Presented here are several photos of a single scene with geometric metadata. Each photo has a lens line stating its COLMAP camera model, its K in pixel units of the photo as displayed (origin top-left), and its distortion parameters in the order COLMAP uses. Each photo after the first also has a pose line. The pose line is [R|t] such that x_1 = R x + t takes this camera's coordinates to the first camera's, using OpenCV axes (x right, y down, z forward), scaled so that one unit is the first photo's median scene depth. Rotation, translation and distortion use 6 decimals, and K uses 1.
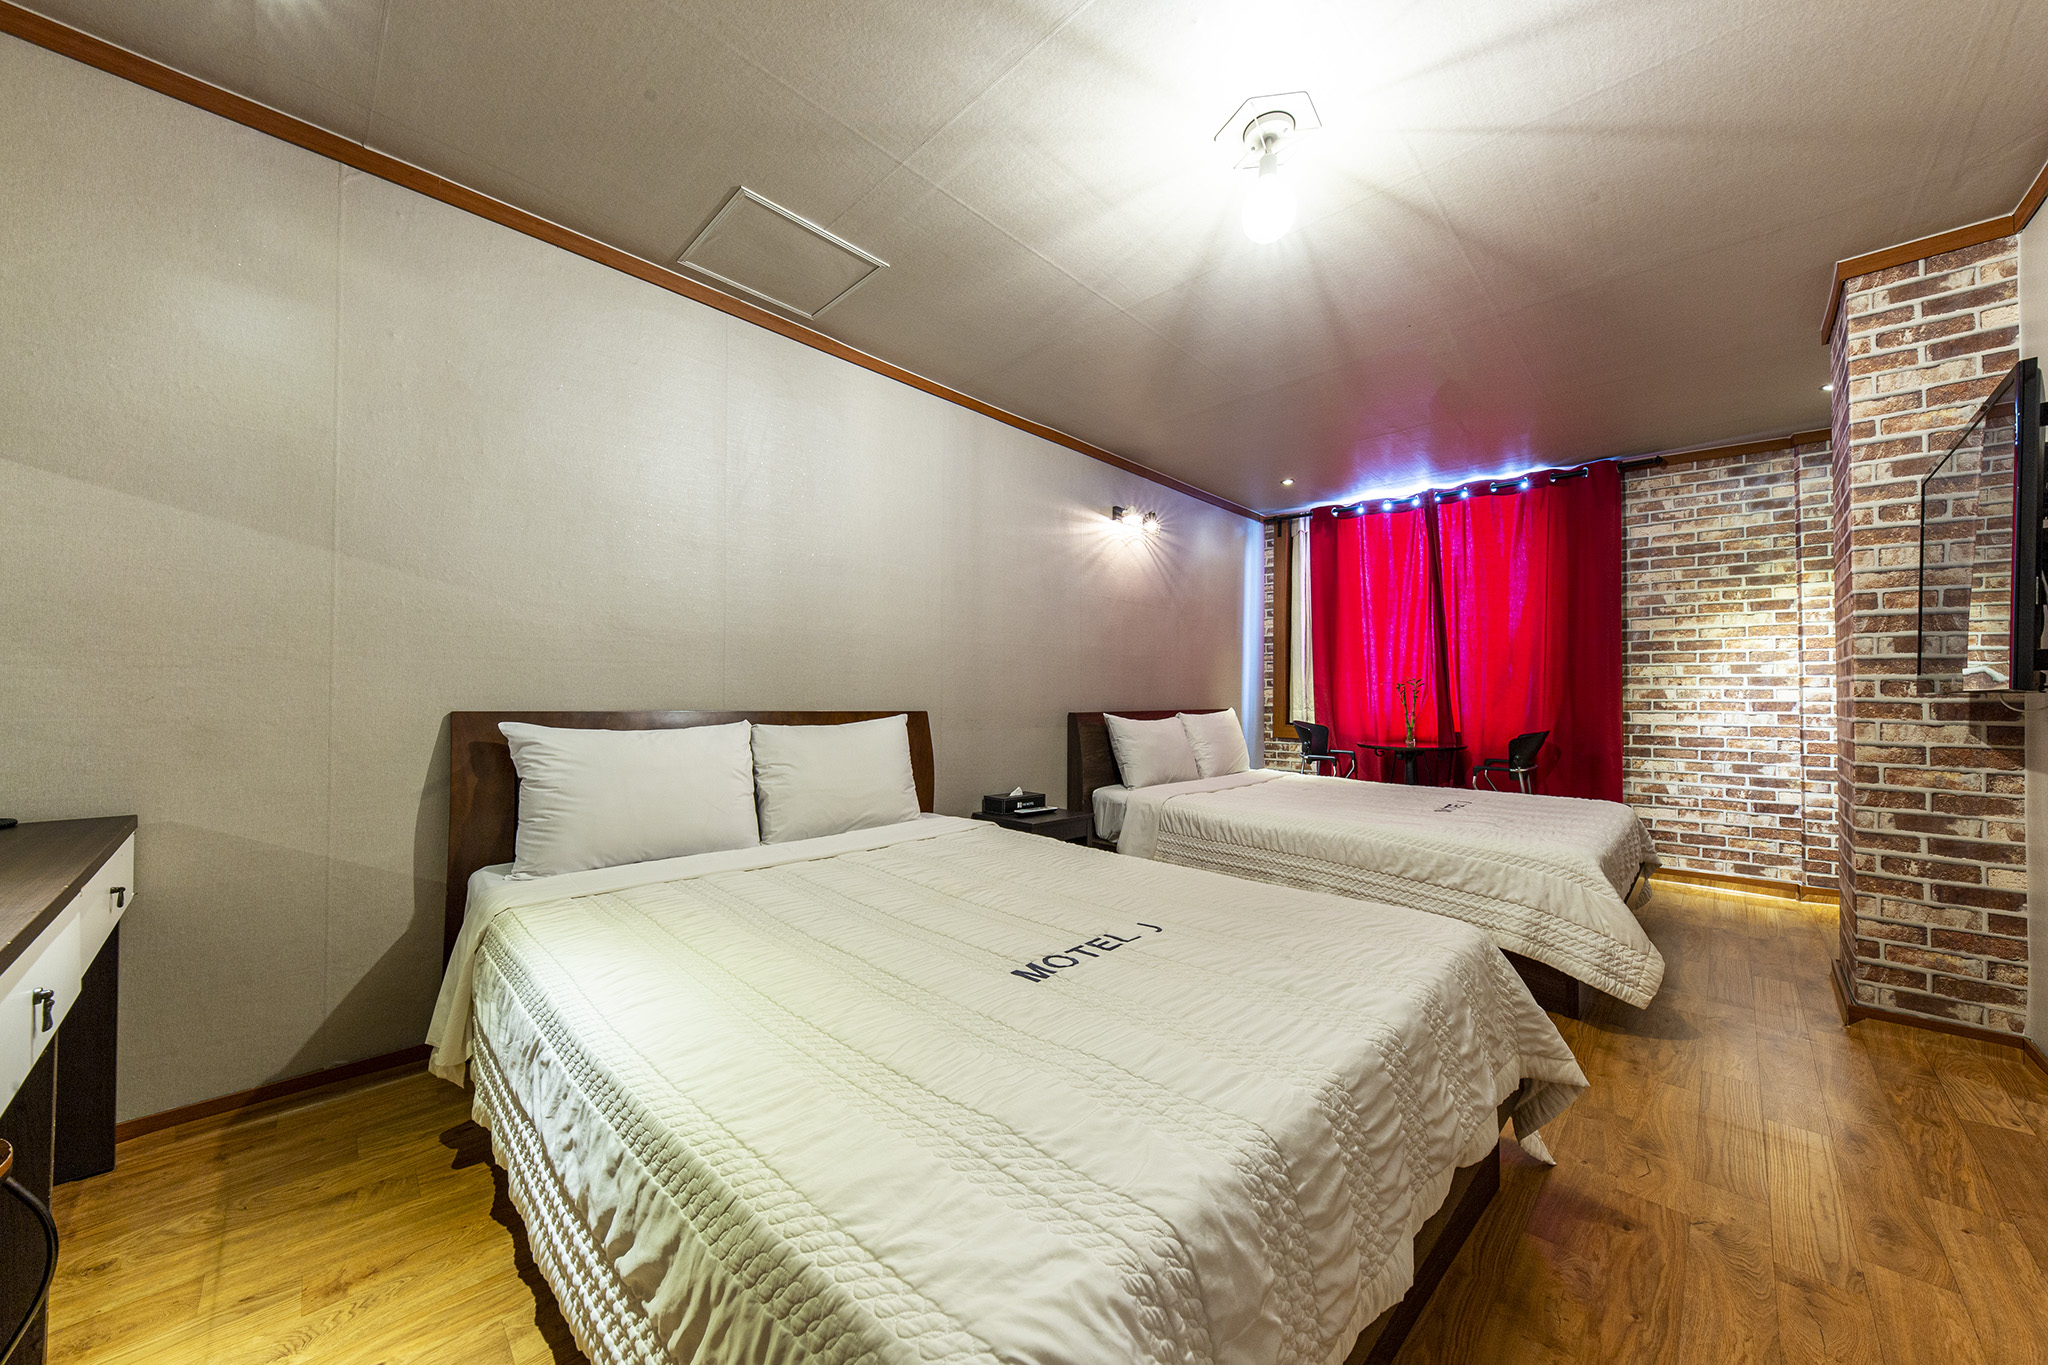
lens RADIAL K [[701.3, 0, 1027.4], [0, 701.3, 695.7], [0, 0, 1]] dist [0.014220, -0.000612]
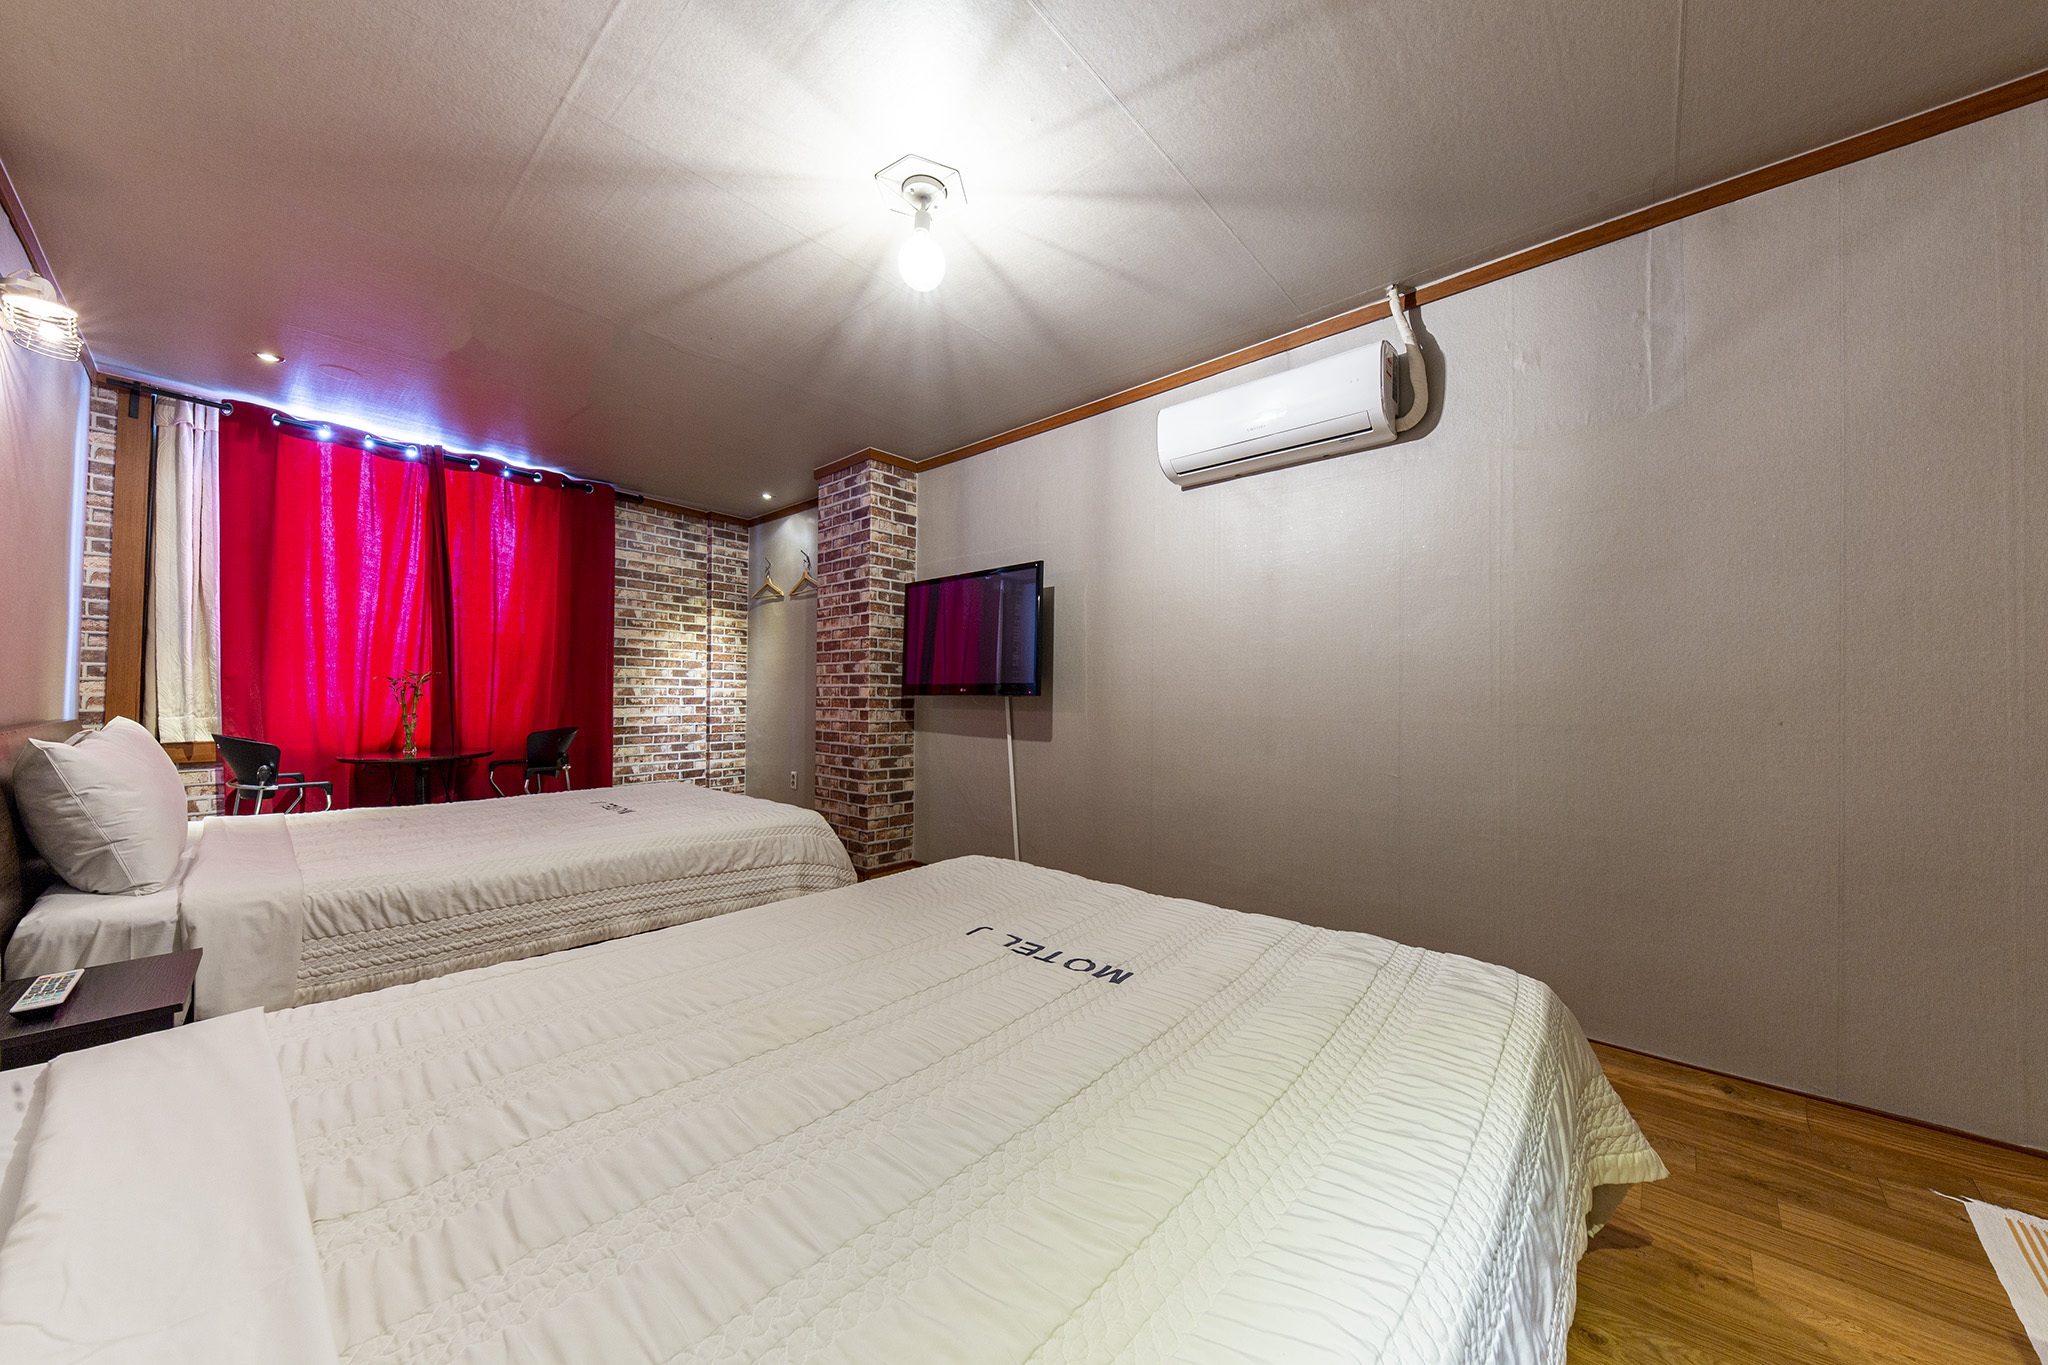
lens RADIAL K [[701.3, 0, 1022.7], [0, 701.3, 694.7], [0, 0, 1]] dist [0.014220, -0.000612]
pose [[-0.031091, -0.005760, 0.999500, -0.353990], [-0.005819, 0.999967, 0.005582, -0.008681], [-0.999500, -0.005642, -0.031124, 0.404105]]
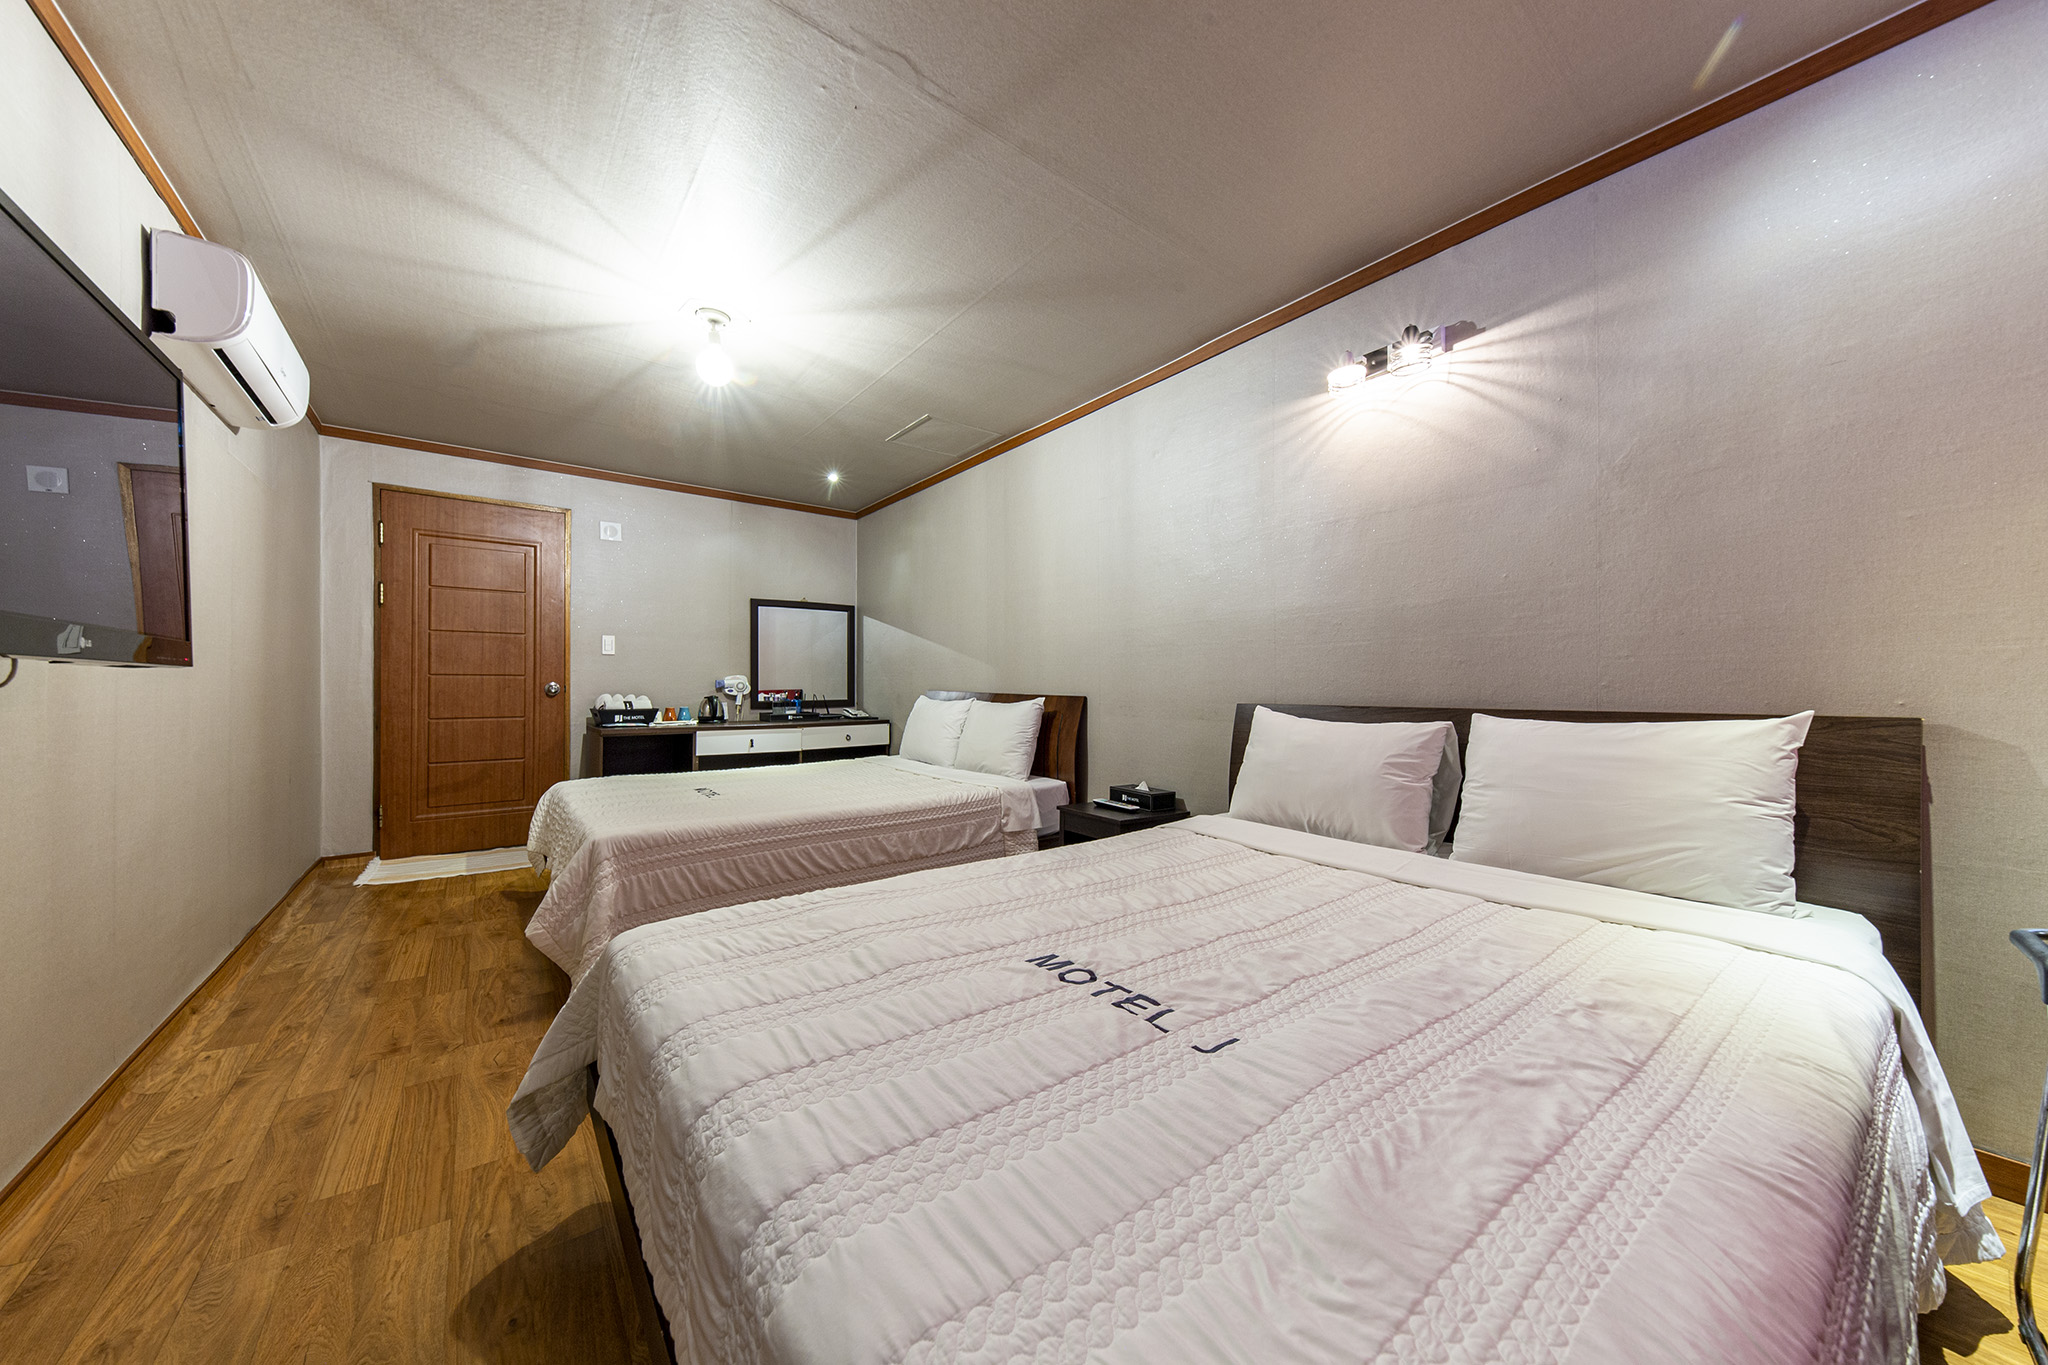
lens RADIAL K [[701.3, 0, 1020.4], [0, 701.3, 666.9], [0, 0, 1]] dist [0.014220, -0.000612]
pose [[-0.159776, -0.032194, -0.986628, 0.350780], [-0.005098, 0.999482, -0.031788, 0.002914], [0.987140, -0.000049, -0.159857, 0.387205]]
